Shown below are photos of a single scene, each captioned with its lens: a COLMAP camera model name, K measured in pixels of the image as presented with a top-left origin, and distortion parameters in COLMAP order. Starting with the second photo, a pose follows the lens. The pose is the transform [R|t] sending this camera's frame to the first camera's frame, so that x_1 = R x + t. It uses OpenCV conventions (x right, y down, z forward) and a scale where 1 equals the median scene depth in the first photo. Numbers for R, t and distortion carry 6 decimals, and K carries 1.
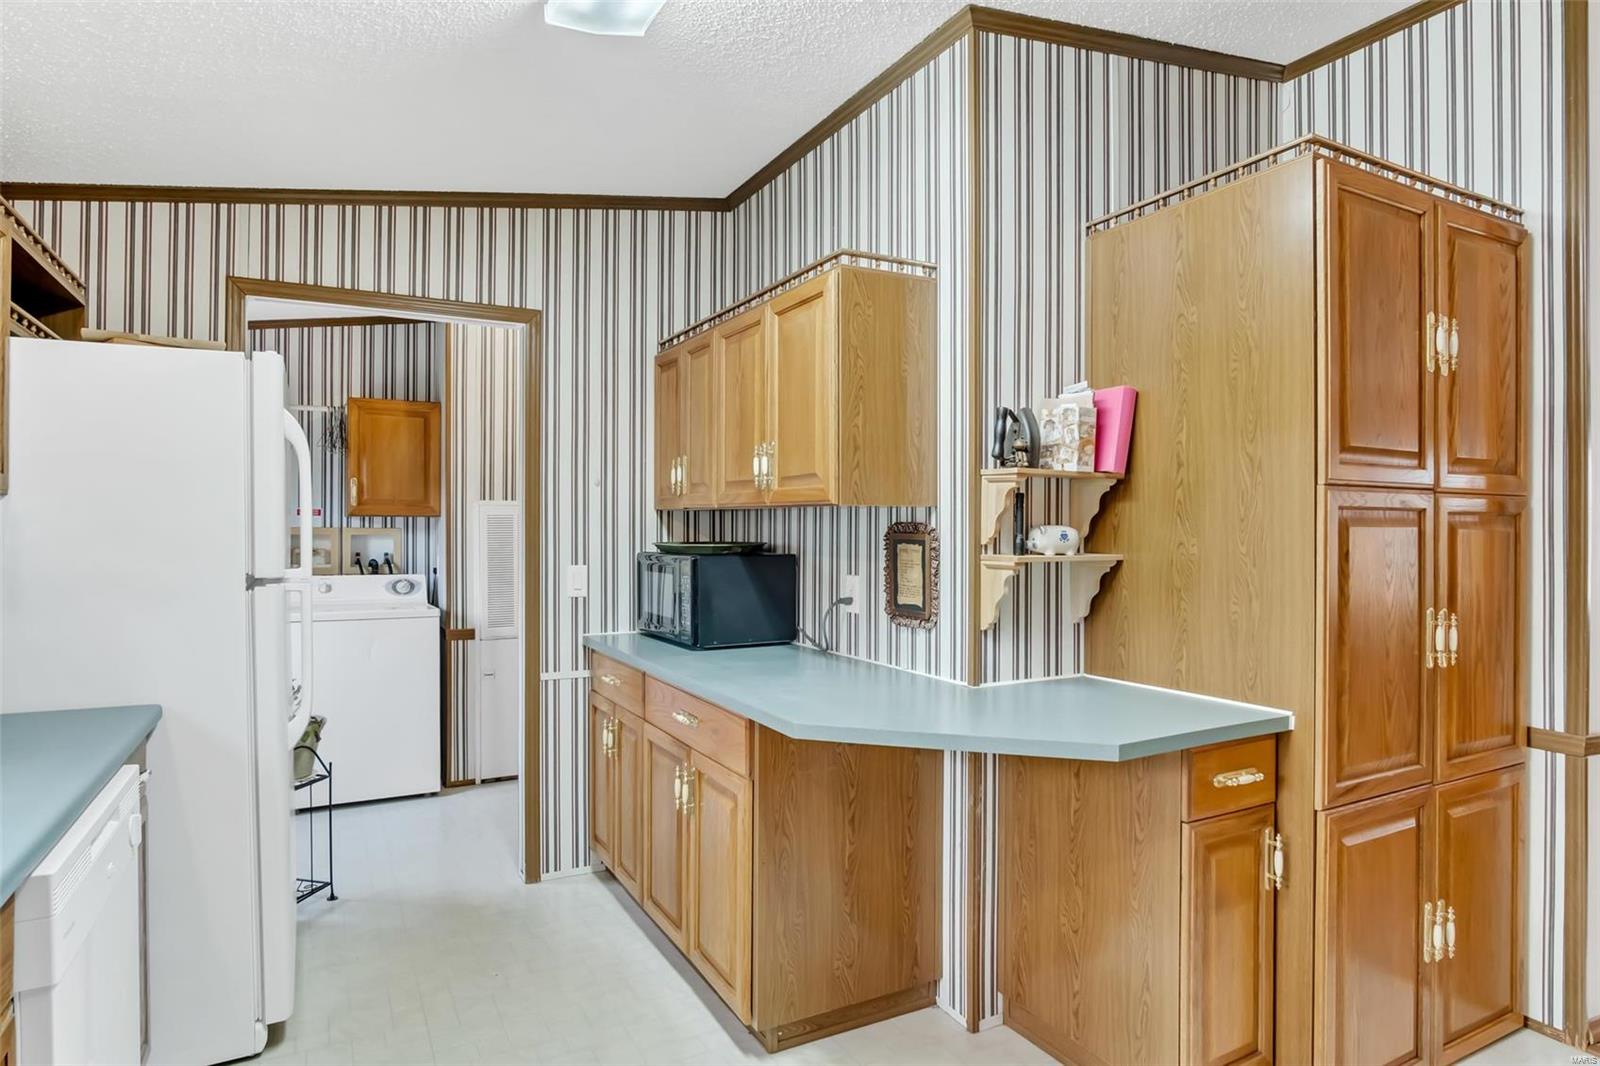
lens RADIAL K [[923.6, 0, 800.0], [0, 923.6, 533.0], [0, 0, 1]] dist [-0.001609, -0.001027]
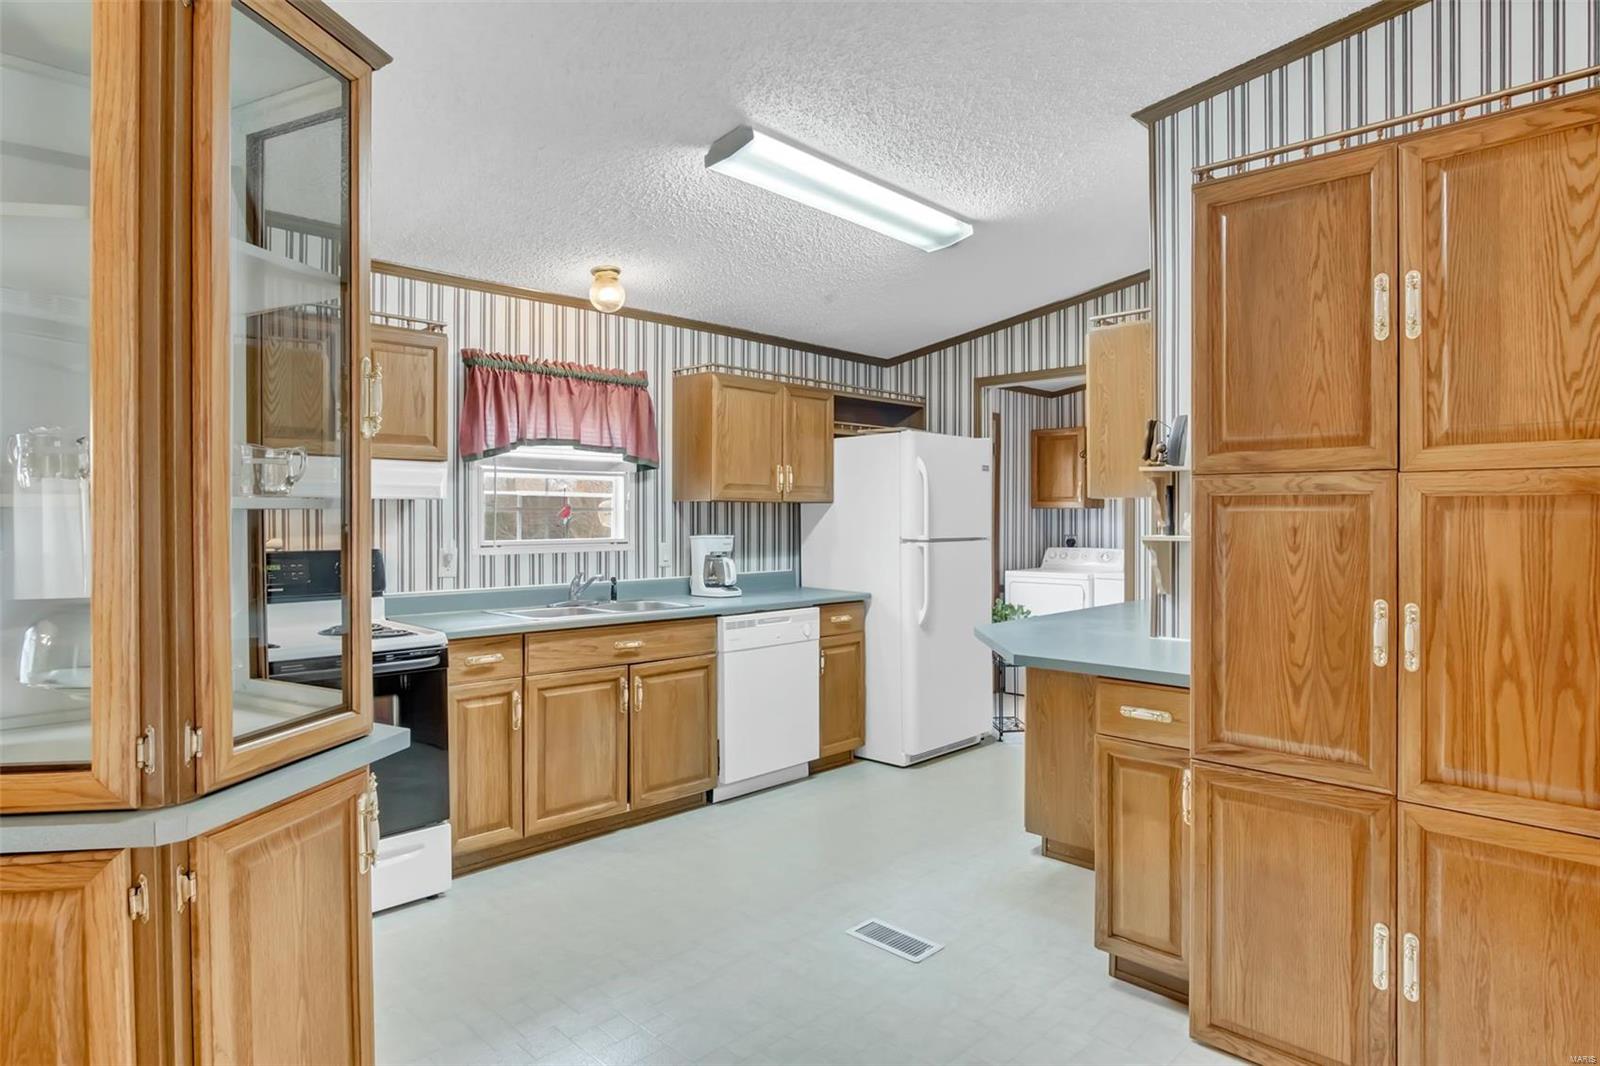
lens RADIAL K [[887.2, 0, 800.0], [0, 887.2, 533.0], [0, 0, 1]] dist [-0.020506, 0.000134]
pose [[0.289665, 0.017546, -0.956967, 1.210914], [-0.002157, 0.999841, 0.017679, 0.001132], [0.957126, -0.003057, 0.289657, 0.177994]]
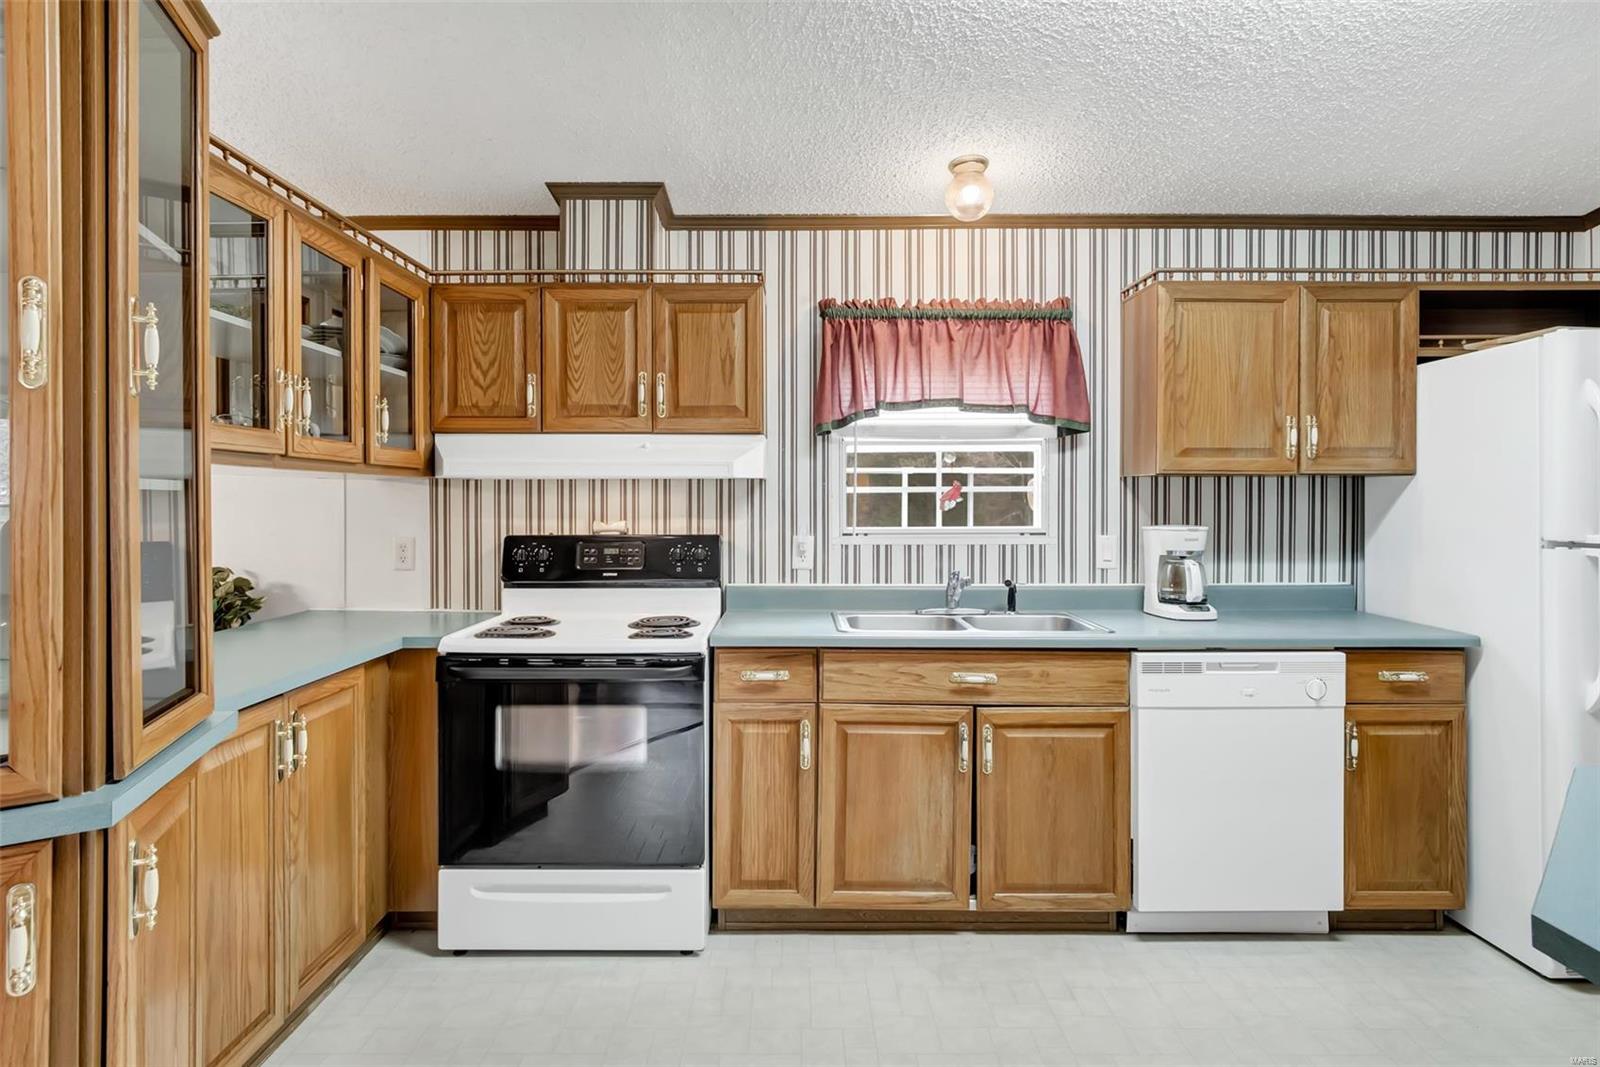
lens RADIAL K [[869.9, 0, 799.5], [0, 869.9, 510.6], [0, 0, 1]] dist [-0.005456, 0.001367]
pose [[-0.463422, 0.012371, -0.886051, 0.702013], [-0.000895, 0.999895, 0.014429, 0.000030], [0.886137, 0.007479, -0.463363, 0.650232]]
